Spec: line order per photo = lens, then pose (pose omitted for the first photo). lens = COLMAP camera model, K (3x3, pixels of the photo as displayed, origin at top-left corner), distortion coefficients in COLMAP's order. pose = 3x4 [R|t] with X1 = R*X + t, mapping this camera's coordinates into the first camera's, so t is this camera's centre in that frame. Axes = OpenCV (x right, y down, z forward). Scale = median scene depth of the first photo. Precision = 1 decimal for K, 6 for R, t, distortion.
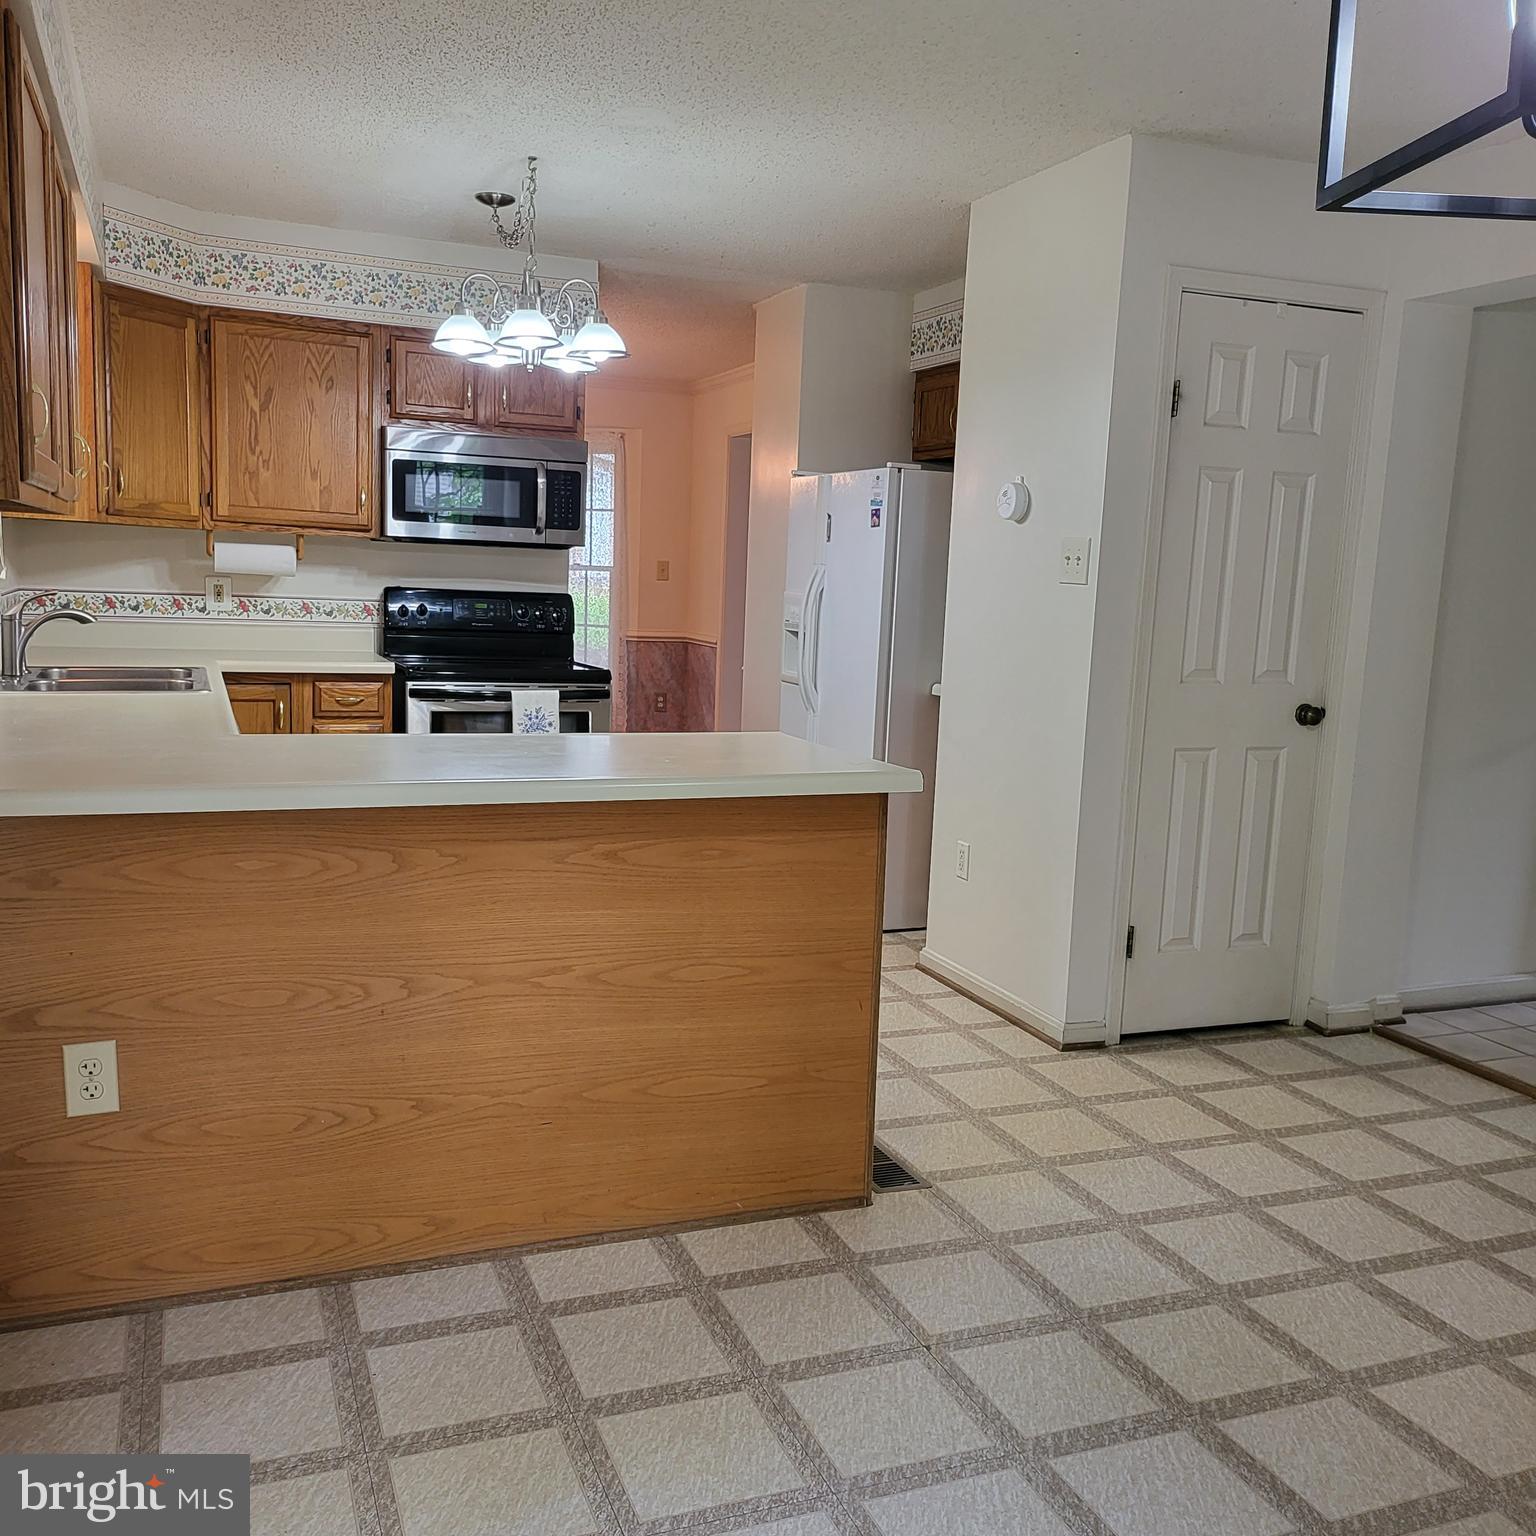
lens RADIAL K [[1430.5, 0, 773.3], [0, 1430.5, 769.9], [0, 0, 1]] dist [0.028693, 0.000000]
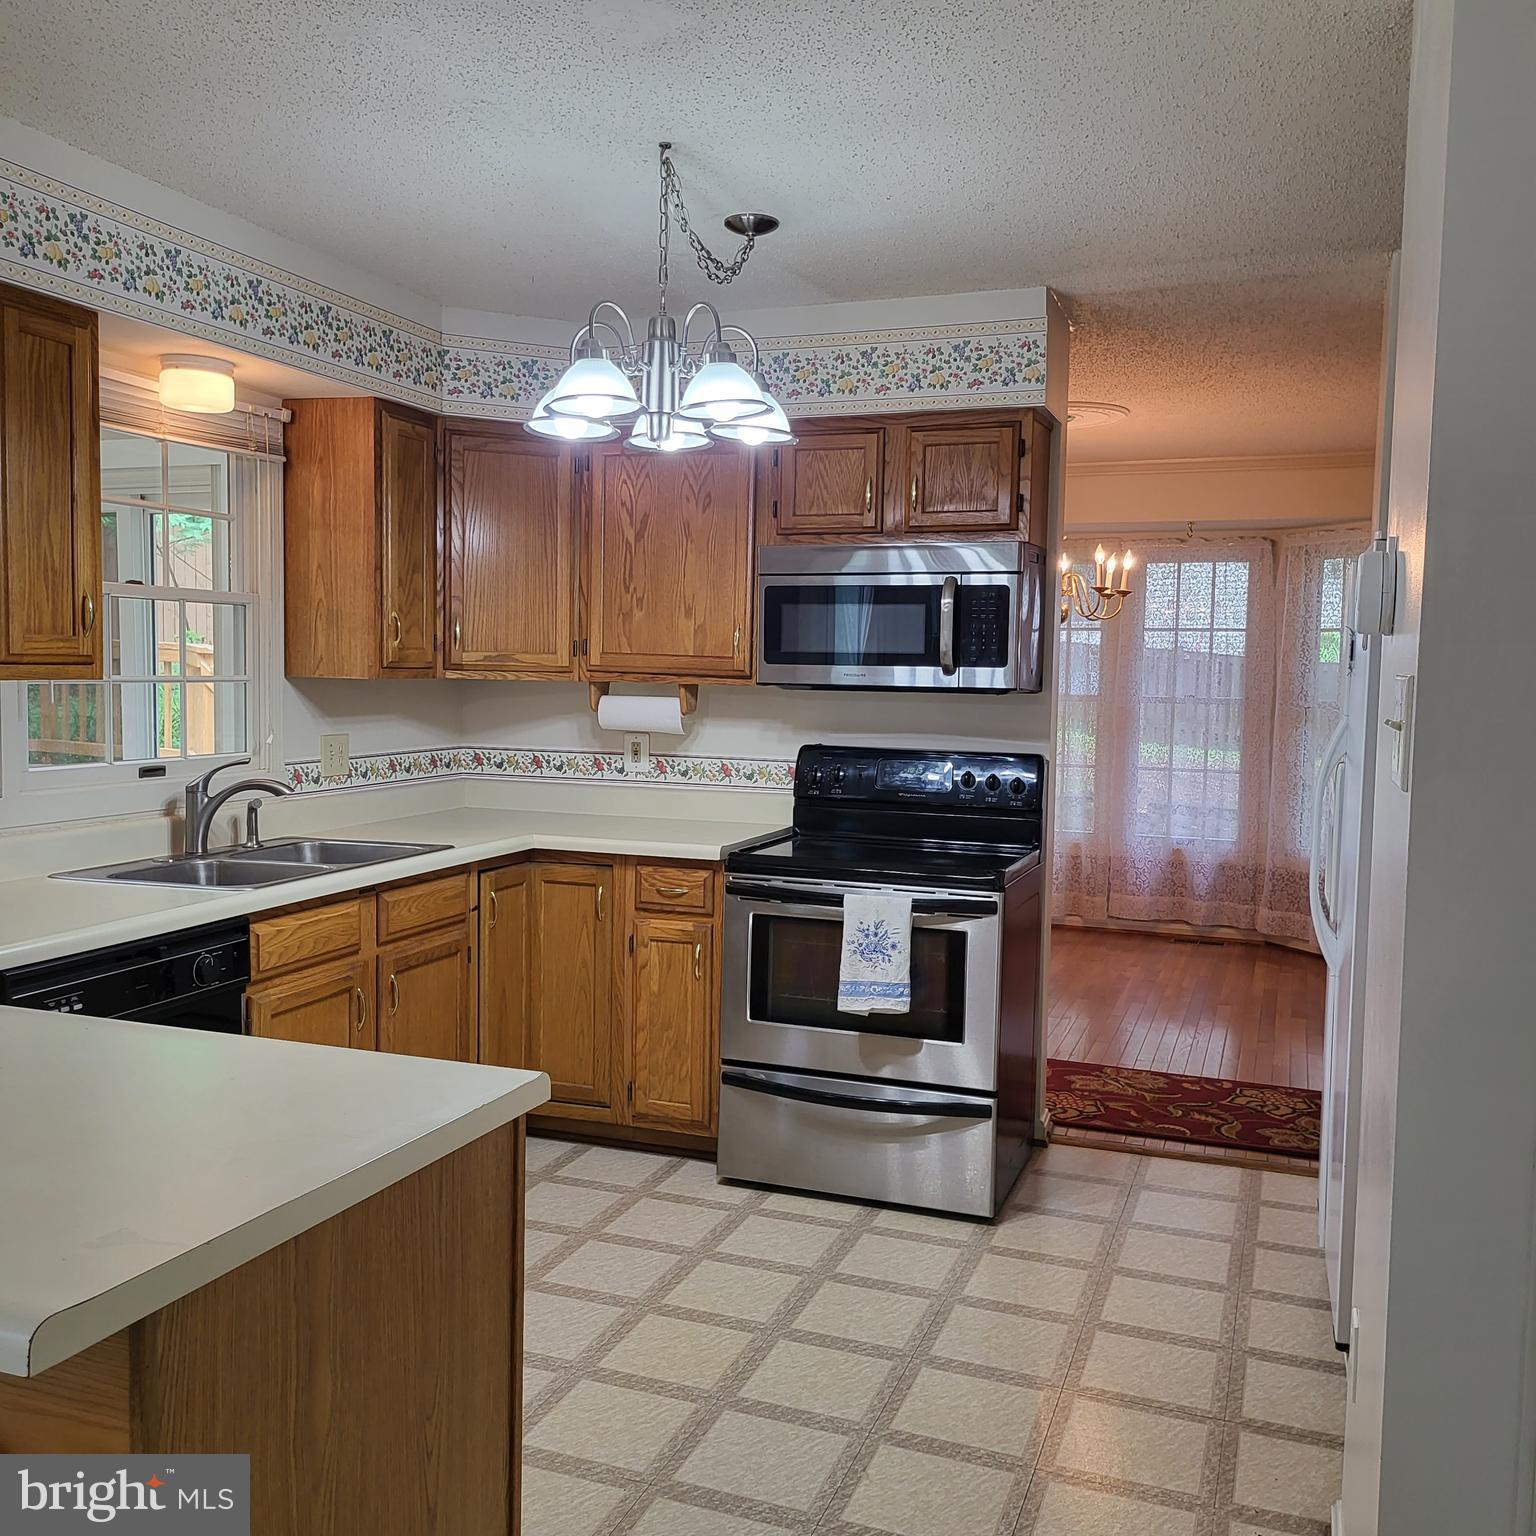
lens RADIAL K [[1430.5, 0, 768.8], [0, 1430.5, 770.4], [0, 0, 1]] dist [0.028693, 0.000000]
pose [[0.752690, 0.018476, -0.658116, 0.257865], [-0.076692, 0.995262, -0.059771, -0.070117], [0.653894, 0.095461, 0.750540, 0.426888]]
